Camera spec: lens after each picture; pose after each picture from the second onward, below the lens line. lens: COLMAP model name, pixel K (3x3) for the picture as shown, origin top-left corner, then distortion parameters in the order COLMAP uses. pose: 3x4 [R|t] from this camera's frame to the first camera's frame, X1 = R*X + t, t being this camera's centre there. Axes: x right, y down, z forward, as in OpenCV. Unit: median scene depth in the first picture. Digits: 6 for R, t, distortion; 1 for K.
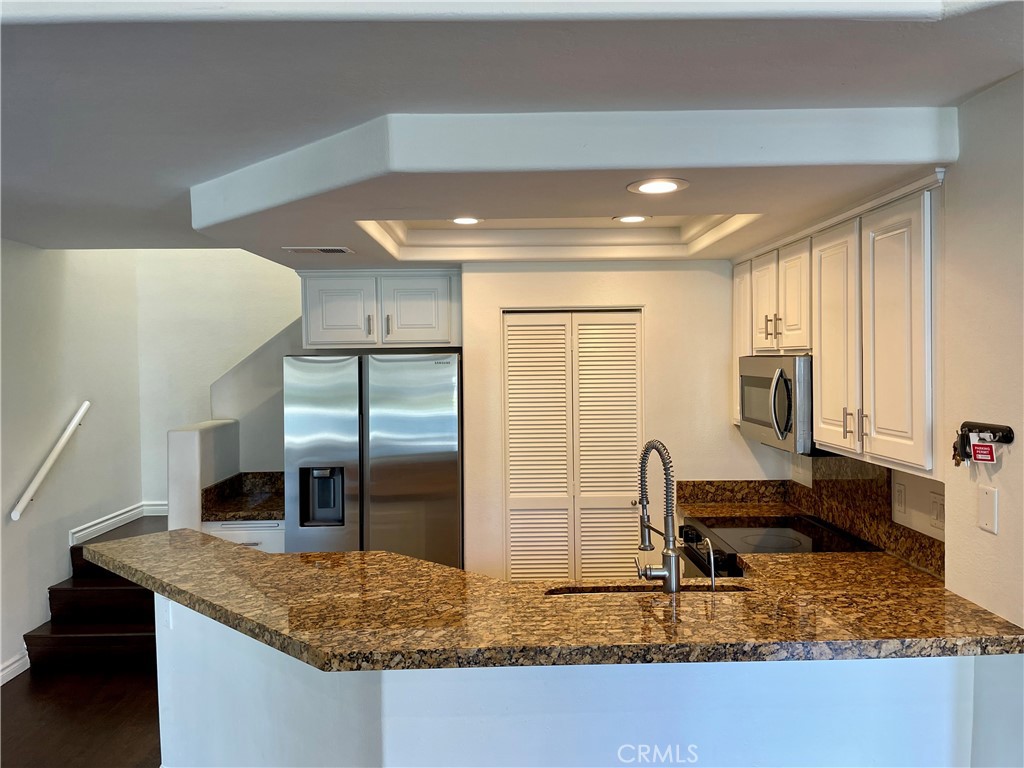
lens RADIAL K [[773.8, 0, 512.9], [0, 773.8, 381.8], [0, 0, 1]] dist [0.061044, -0.063038]
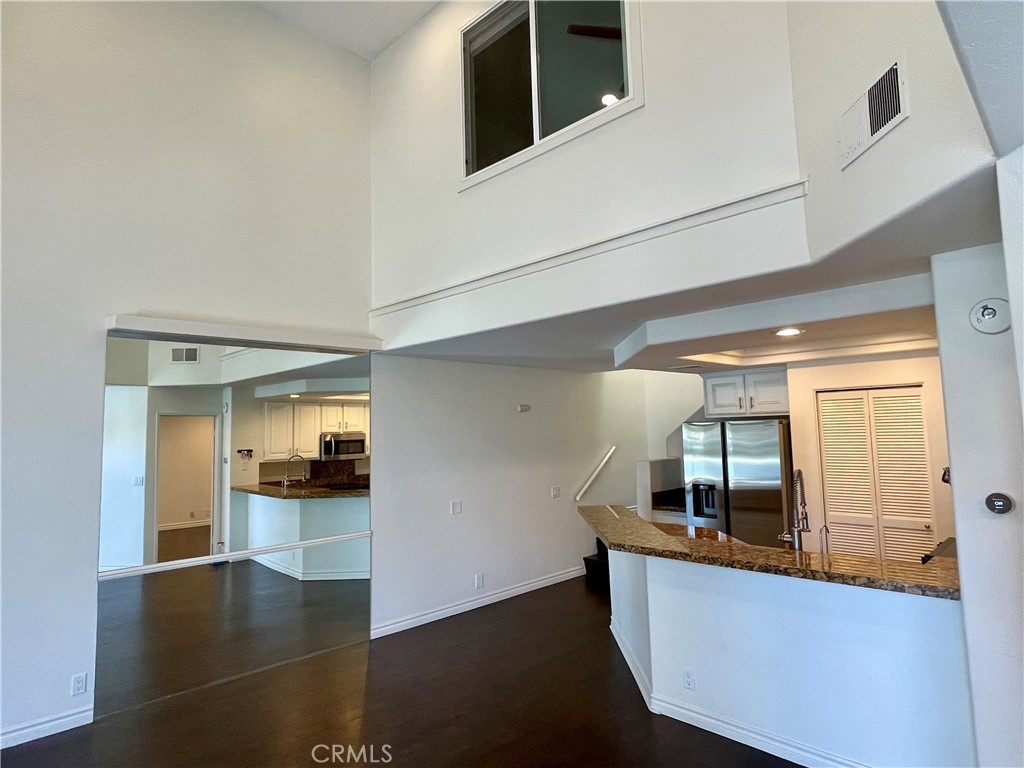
lens RADIAL K [[583.7, 0, 512.1], [0, 583.7, 379.0], [0, 0, 1]] dist [0.003982, 0.000384]
pose [[0.693473, -0.069534, -0.717119, 0.432226], [-0.001862, 0.995156, -0.098294, 0.000550], [0.720480, 0.069499, 0.689985, -0.269655]]
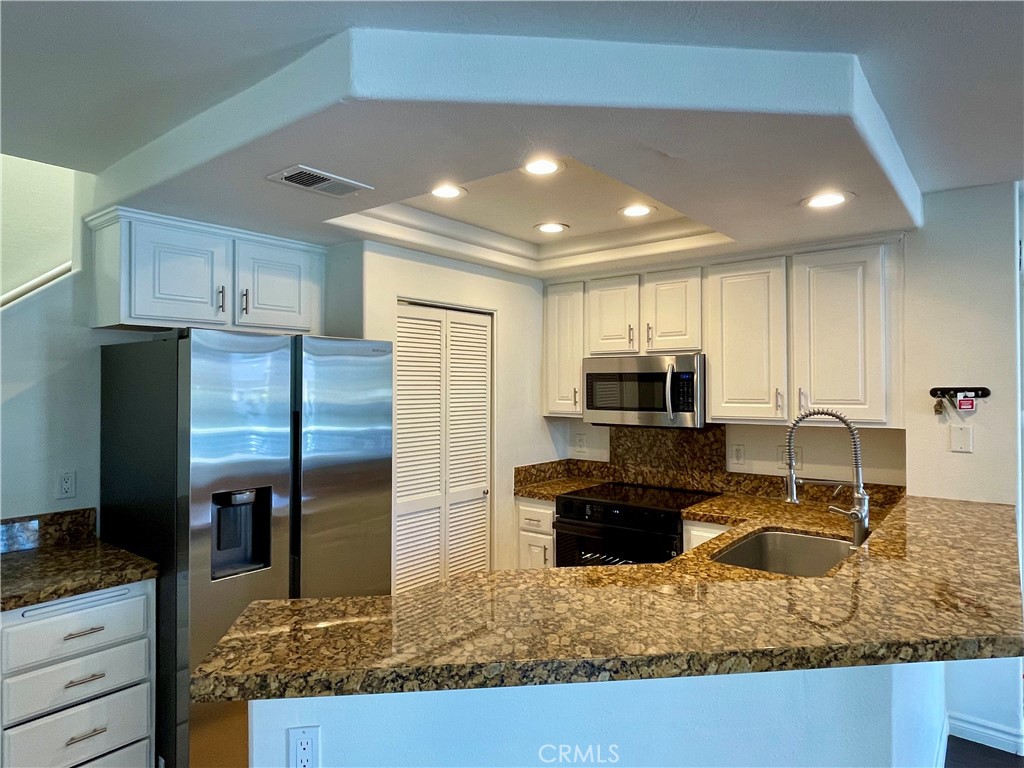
lens RADIAL K [[620.4, 0, 506.0], [0, 620.4, 381.3], [0, 0, 1]] dist [-0.002074, -0.003885]
pose [[0.646224, 0.017238, 0.762953, -0.520772], [0.016064, 0.999216, -0.036182, 0.036629], [-0.762979, 0.035638, 0.645441, 0.448648]]
